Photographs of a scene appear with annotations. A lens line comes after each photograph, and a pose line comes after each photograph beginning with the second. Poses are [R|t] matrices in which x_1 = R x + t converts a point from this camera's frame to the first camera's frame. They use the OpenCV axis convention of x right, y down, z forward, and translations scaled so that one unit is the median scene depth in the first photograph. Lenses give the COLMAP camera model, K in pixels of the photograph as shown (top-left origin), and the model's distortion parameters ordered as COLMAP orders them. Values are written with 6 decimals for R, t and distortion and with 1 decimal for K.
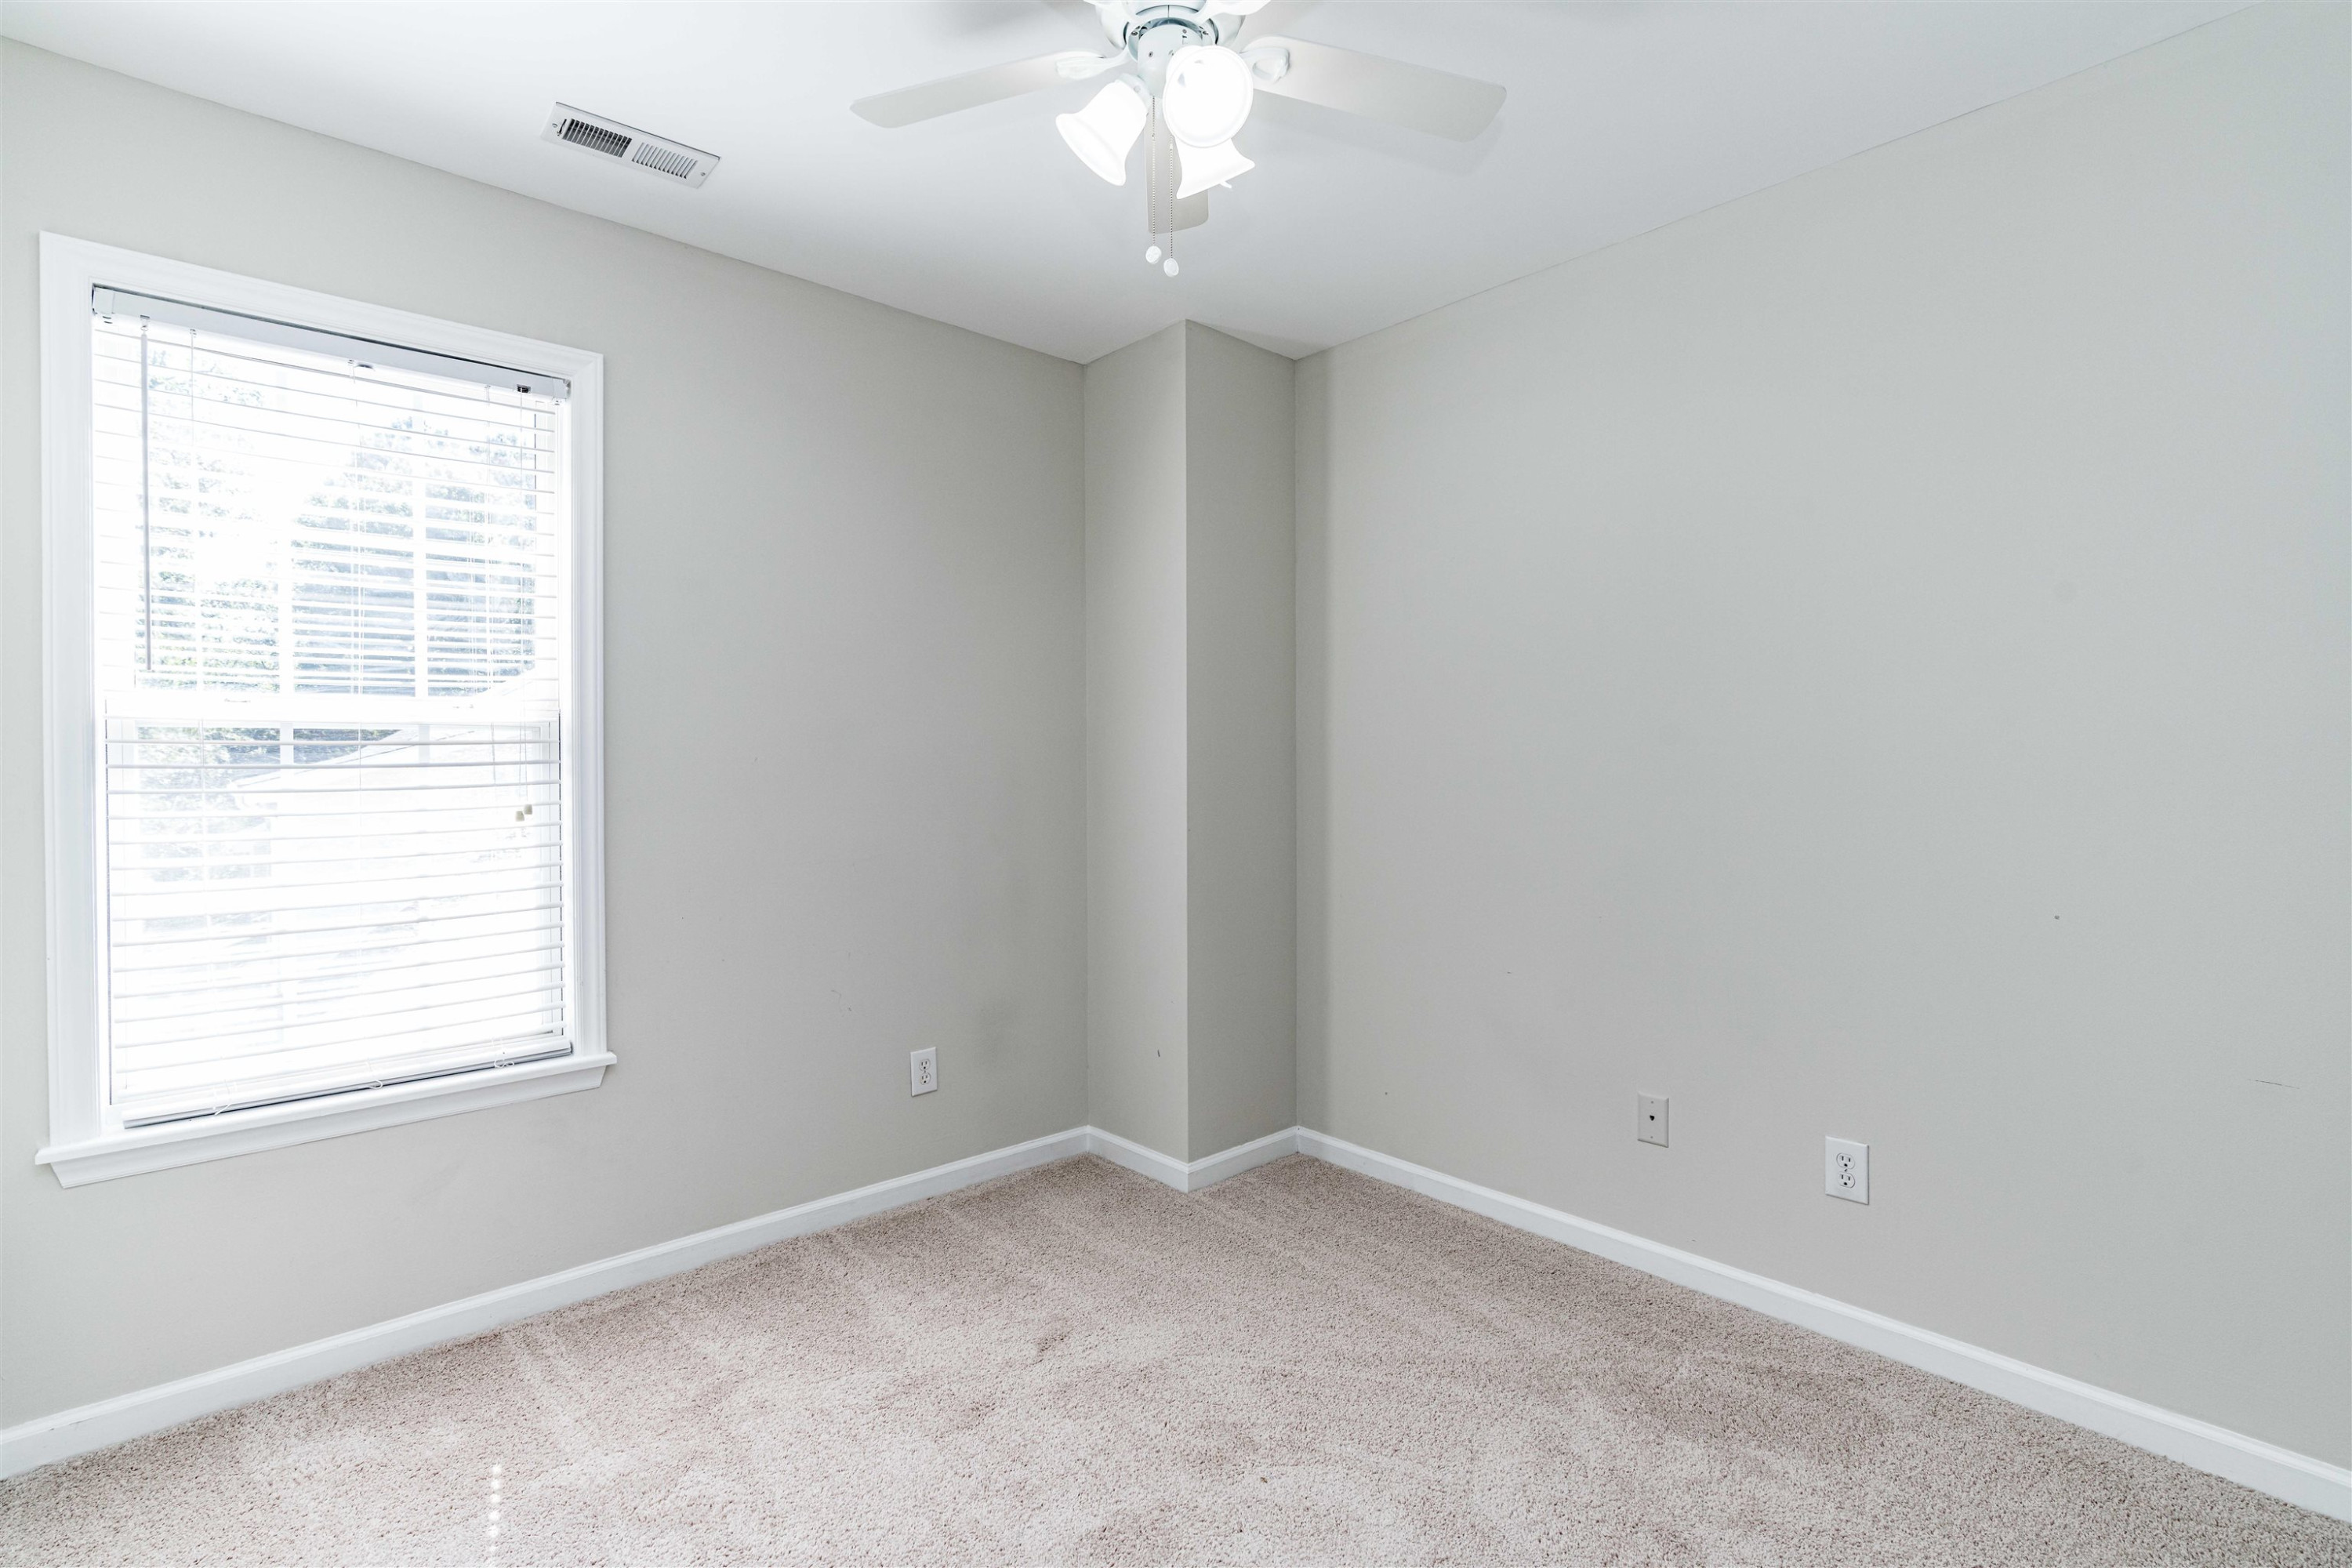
lens RADIAL K [[1070.9, 0, 1172.3], [0, 1070.9, 777.6], [0, 0, 1]] dist [-0.001198, 0.000629]
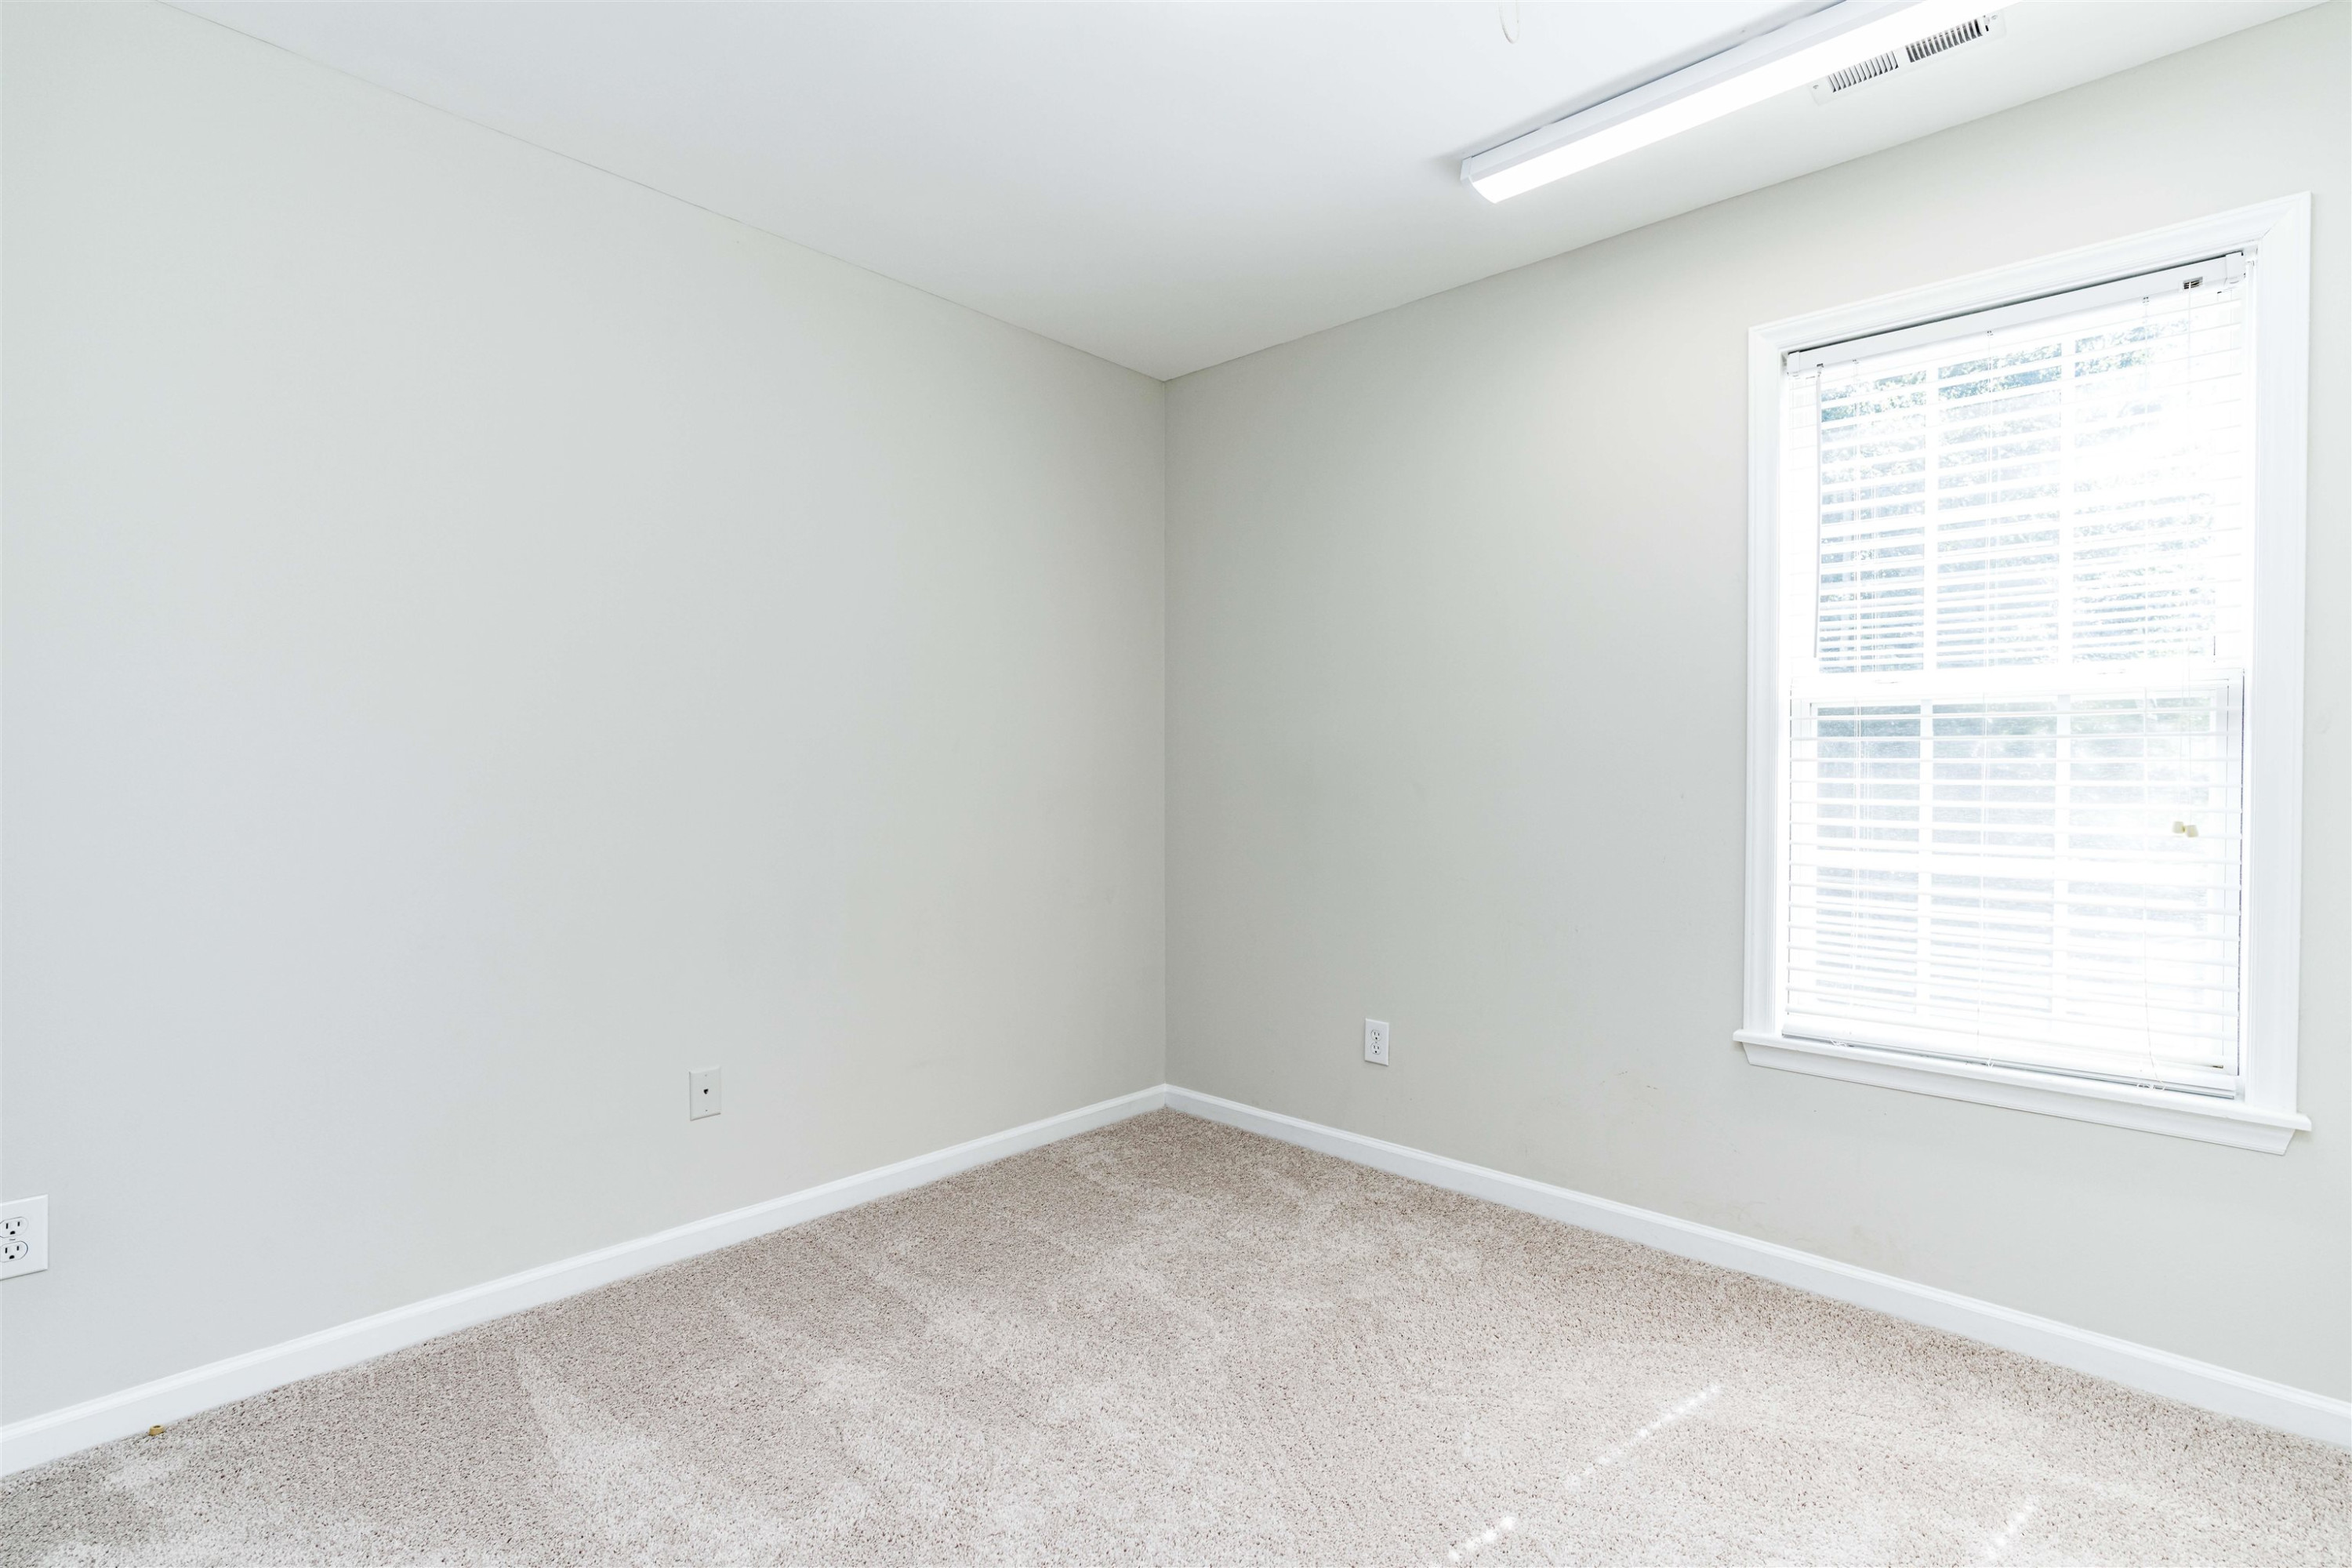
lens RADIAL K [[1077.3, 0, 1174.1], [0, 1077.3, 767.3], [0, 0, 1]] dist [-0.004987, 0.000536]
pose [[0.120867, 0.021265, -0.992441, 0.137971], [-0.003104, 0.999774, 0.021044, -0.003052], [0.992664, 0.000537, 0.120906, 0.119684]]
